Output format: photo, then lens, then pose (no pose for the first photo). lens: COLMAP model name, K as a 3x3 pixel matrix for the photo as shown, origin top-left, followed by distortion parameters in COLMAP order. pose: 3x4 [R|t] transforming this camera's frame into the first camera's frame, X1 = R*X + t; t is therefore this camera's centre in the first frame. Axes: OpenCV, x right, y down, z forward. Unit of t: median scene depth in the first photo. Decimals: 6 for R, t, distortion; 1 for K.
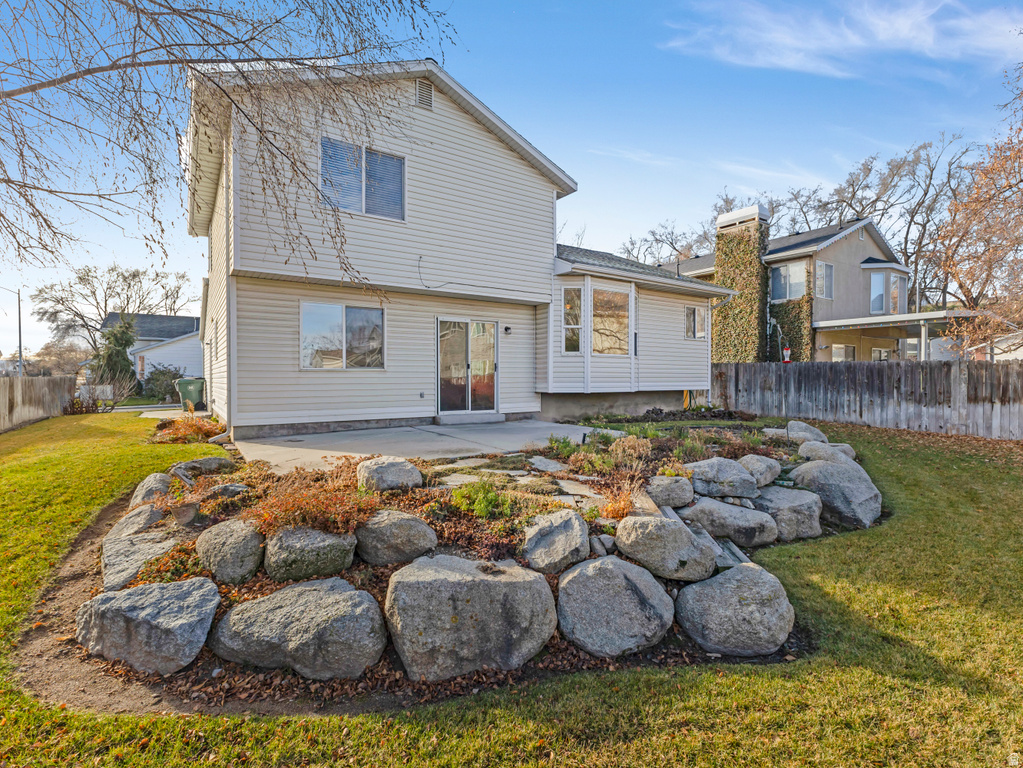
lens RADIAL K [[498.6, 0, 510.8], [0, 498.6, 386.4], [0, 0, 1]] dist [0.004582, 0.000712]
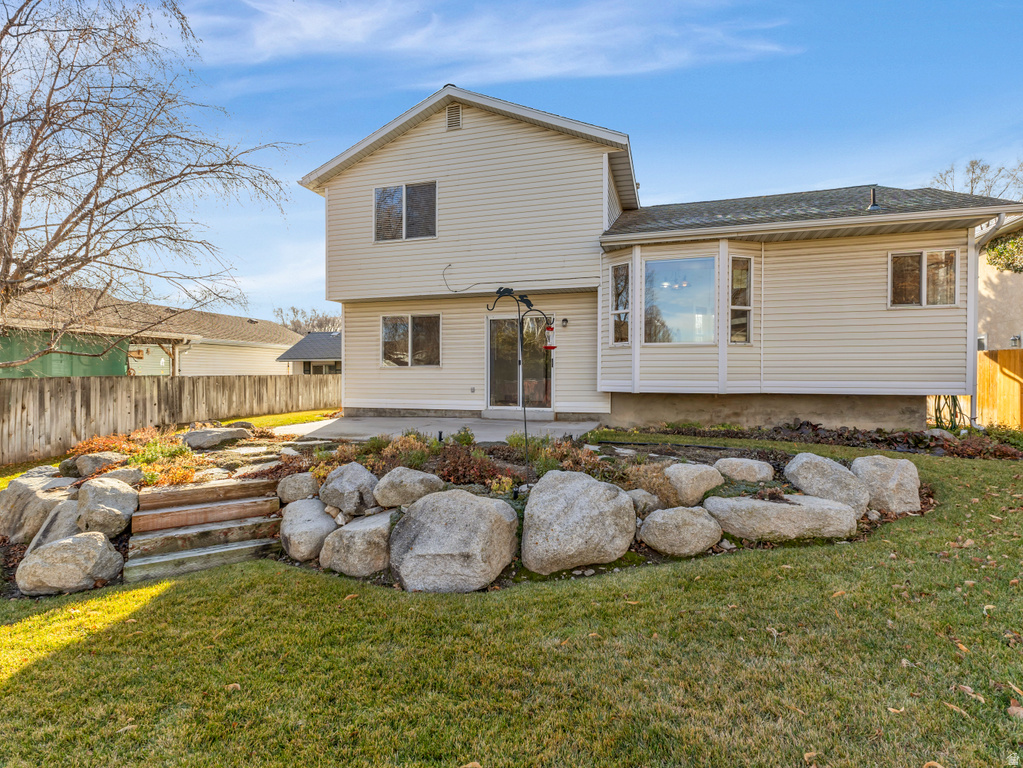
lens RADIAL K [[509.1, 0, 516.0], [0, 509.1, 380.7], [0, 0, 1]] dist [0.009277, 0.000695]
pose [[0.632359, 0.007619, -0.774638, 0.694106], [-0.016390, 0.999859, -0.003545, -0.000150], [0.774502, 0.014938, 0.632395, 0.350853]]
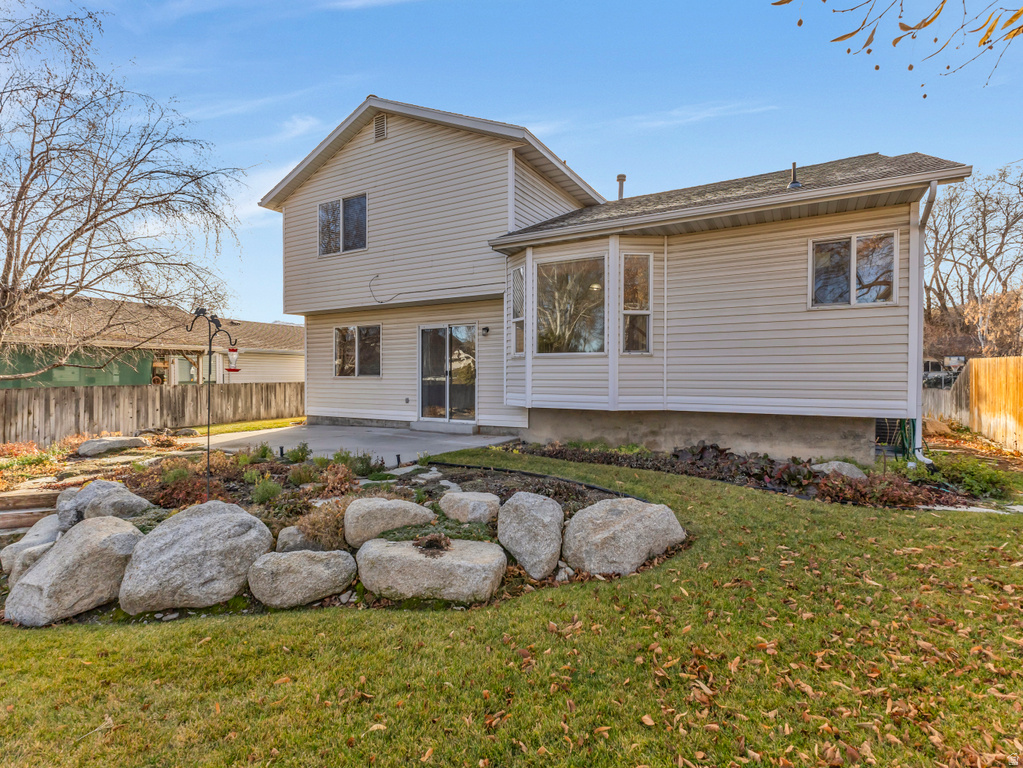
lens RADIAL K [[509.1, 0, 516.0], [0, 509.1, 380.7], [0, 0, 1]] dist [0.009277, 0.000695]
pose [[0.444864, 0.006465, -0.895575, 0.852641], [-0.018795, 0.999821, -0.002119, -0.025462], [0.895401, 0.017775, 0.444906, 0.678836]]
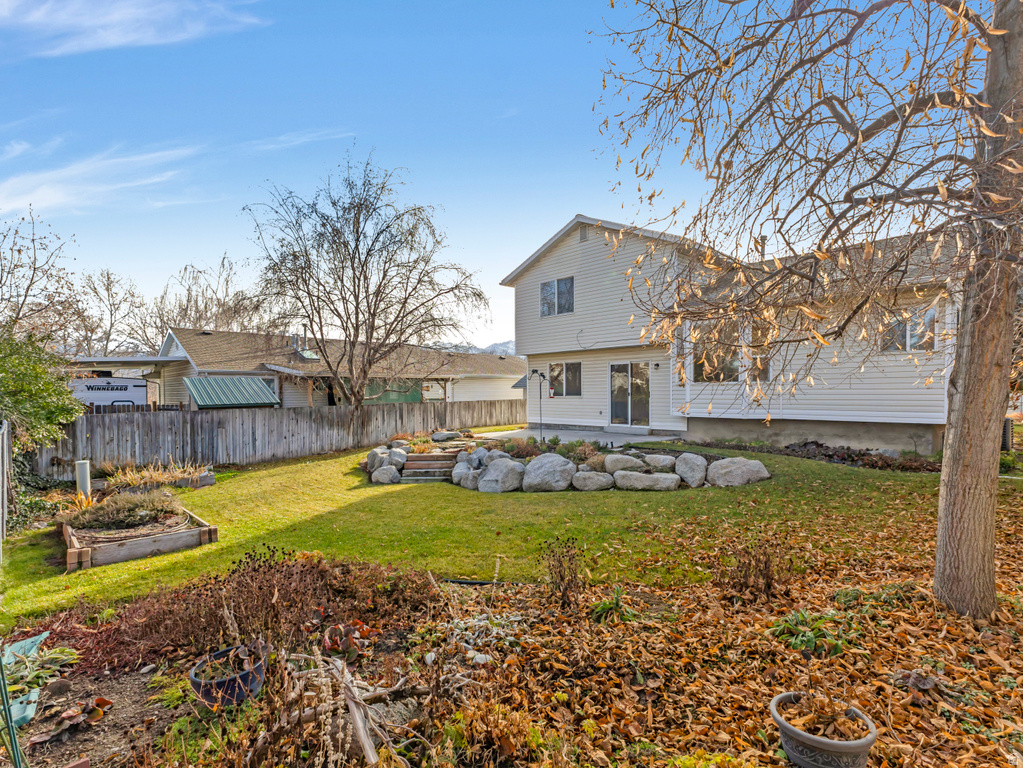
lens RADIAL K [[516.5, 0, 510.0], [0, 516.5, 399.0], [0, 0, 1]] dist [0.003904, 0.000380]
pose [[0.162251, 0.011631, -0.986681, 1.319657], [-0.012792, 0.999871, 0.009683, -0.035596], [0.986667, 0.011051, 0.162379, 0.419311]]
